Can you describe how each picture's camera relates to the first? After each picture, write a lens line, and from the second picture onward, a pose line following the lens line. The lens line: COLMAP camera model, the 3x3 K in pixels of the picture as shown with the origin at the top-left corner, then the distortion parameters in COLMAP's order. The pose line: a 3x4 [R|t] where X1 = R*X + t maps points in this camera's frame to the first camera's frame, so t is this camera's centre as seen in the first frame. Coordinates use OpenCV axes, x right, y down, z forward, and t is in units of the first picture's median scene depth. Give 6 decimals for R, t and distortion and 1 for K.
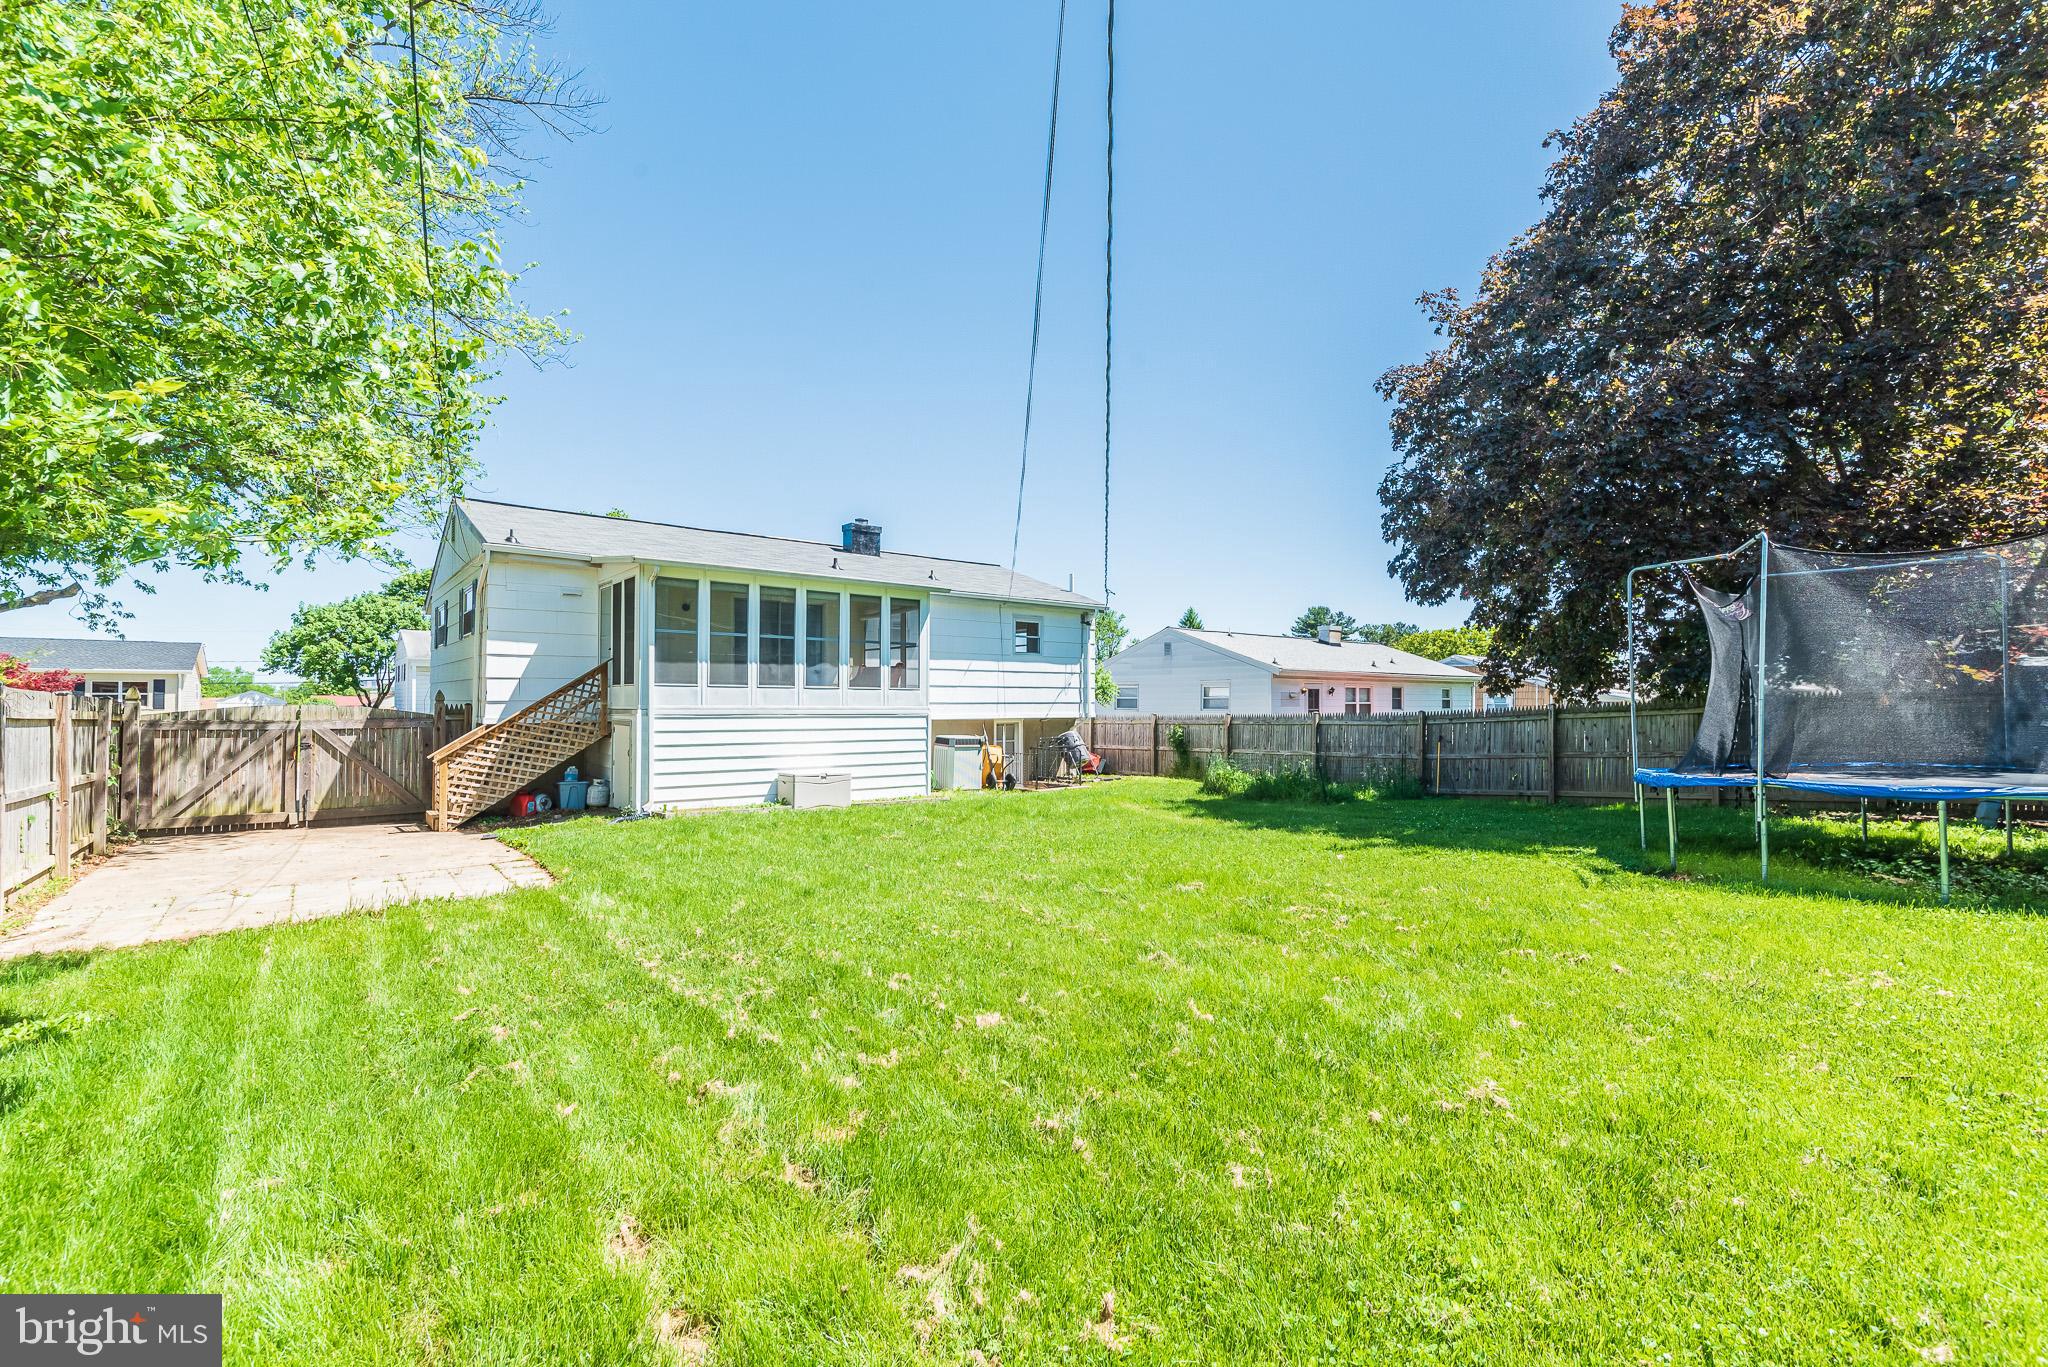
lens RADIAL K [[884.1, 0, 1018.3], [0, 884.1, 700.5], [0, 0, 1]] dist [0.000784, 0.000130]
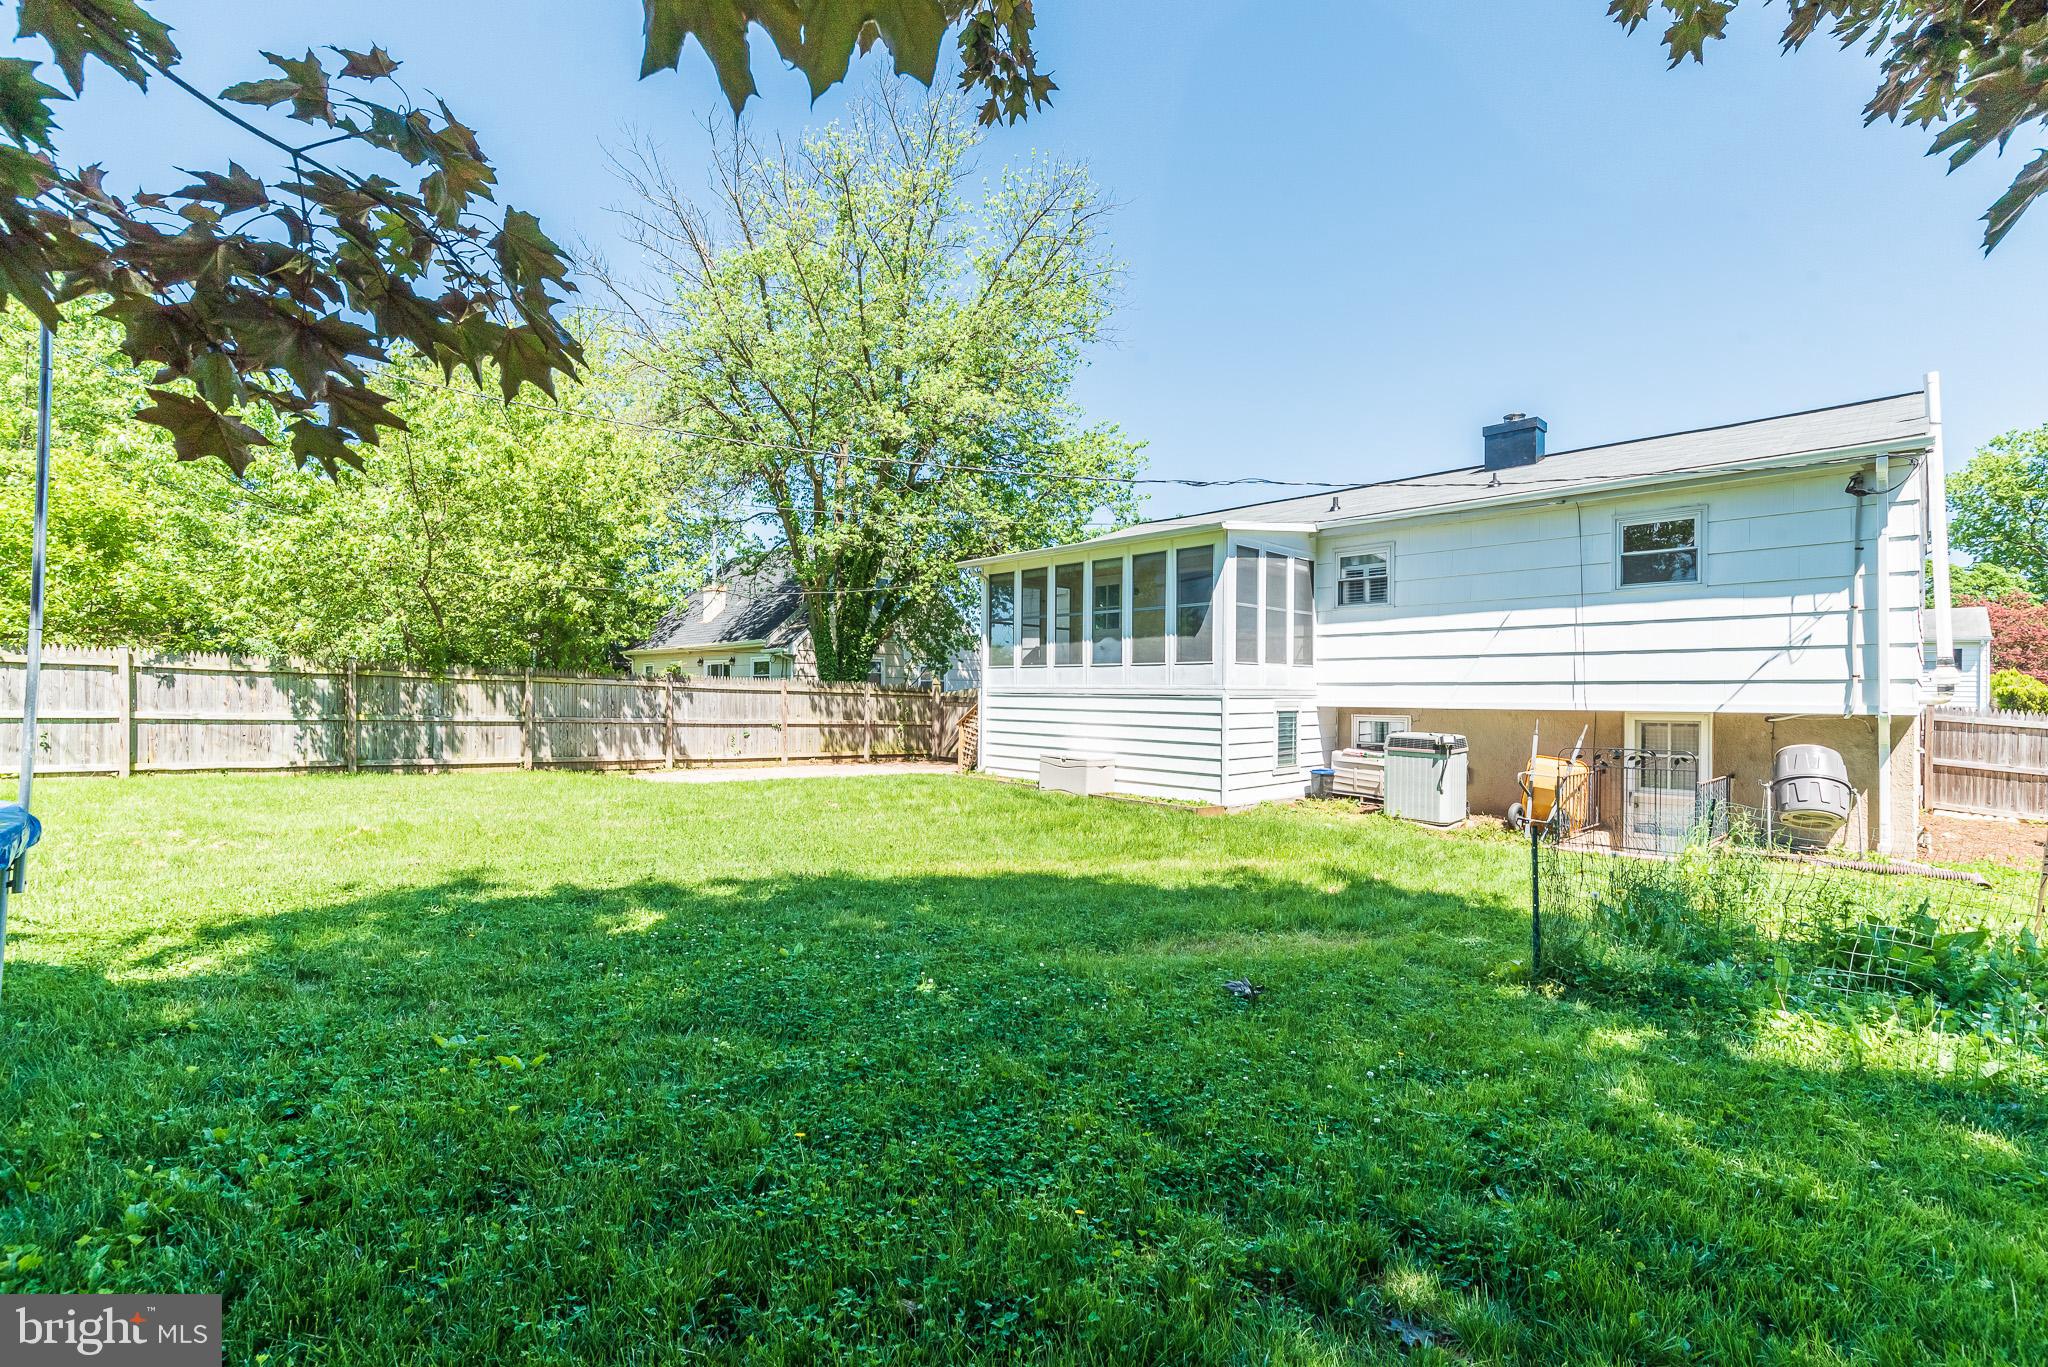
lens RADIAL K [[877.9, 0, 1020.7], [0, 877.9, 681.1], [0, 0, 1]] dist [-0.000530, -0.000140]
pose [[0.095844, -0.012758, -0.995315, 0.615173], [-0.004199, 0.999904, -0.013221, 0.013682], [0.995387, 0.005447, 0.095782, 0.758489]]
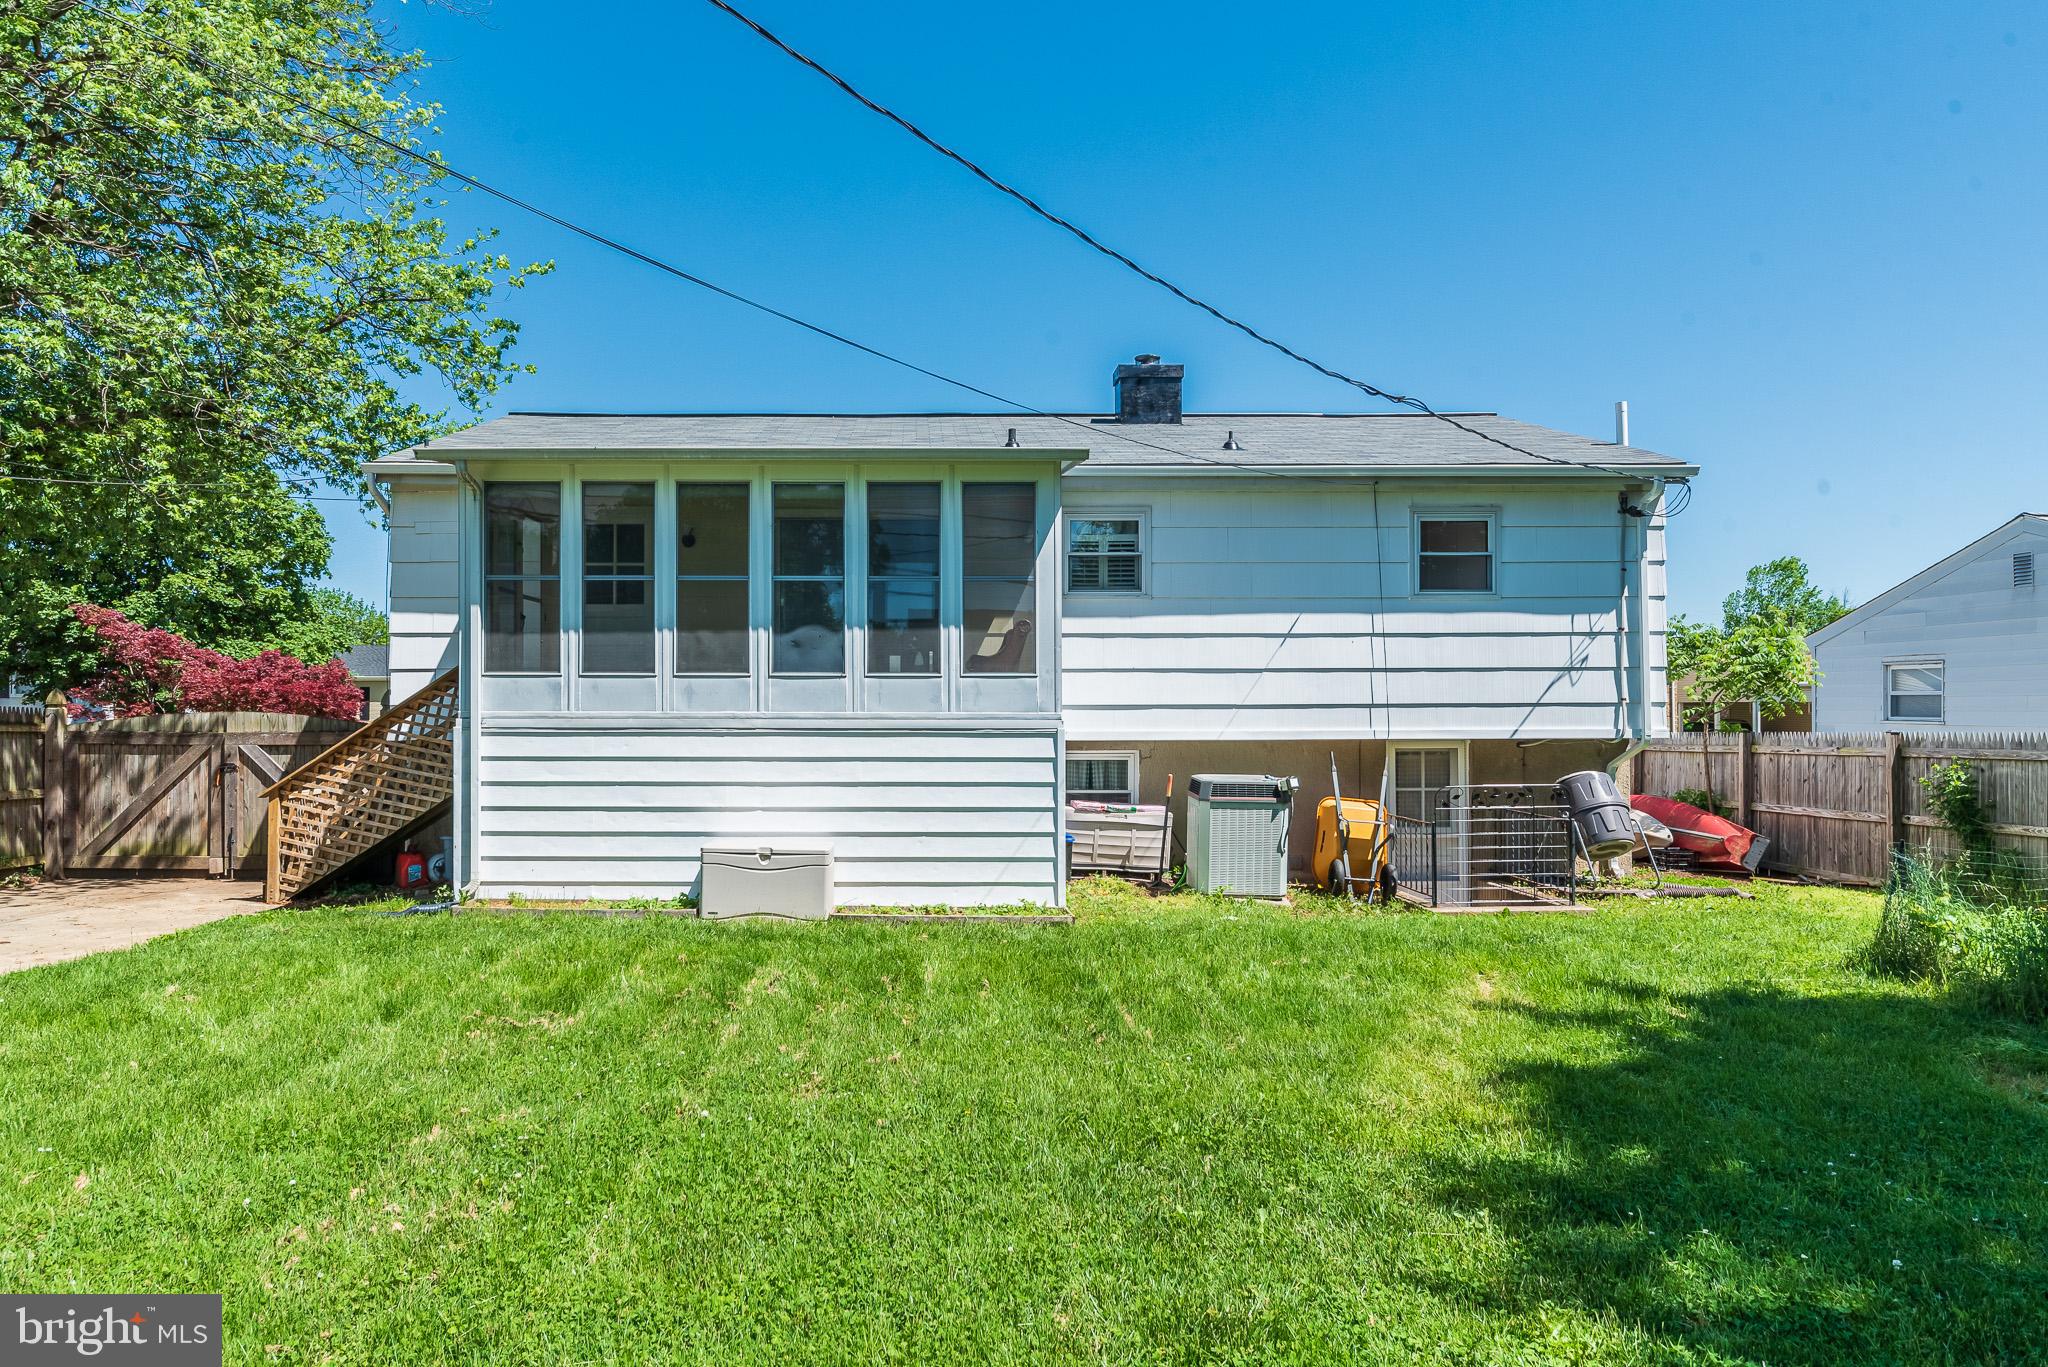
lens RADIAL K [[1258.3, 0, 1023.5], [0, 1258.3, 693.0], [0, 0, 1]] dist [-0.010589, -0.001814]
pose [[0.783018, -0.011860, -0.621886, 0.296713], [0.004562, 0.999901, -0.013325, 0.005437], [0.621983, 0.007597, 0.782994, 0.488404]]
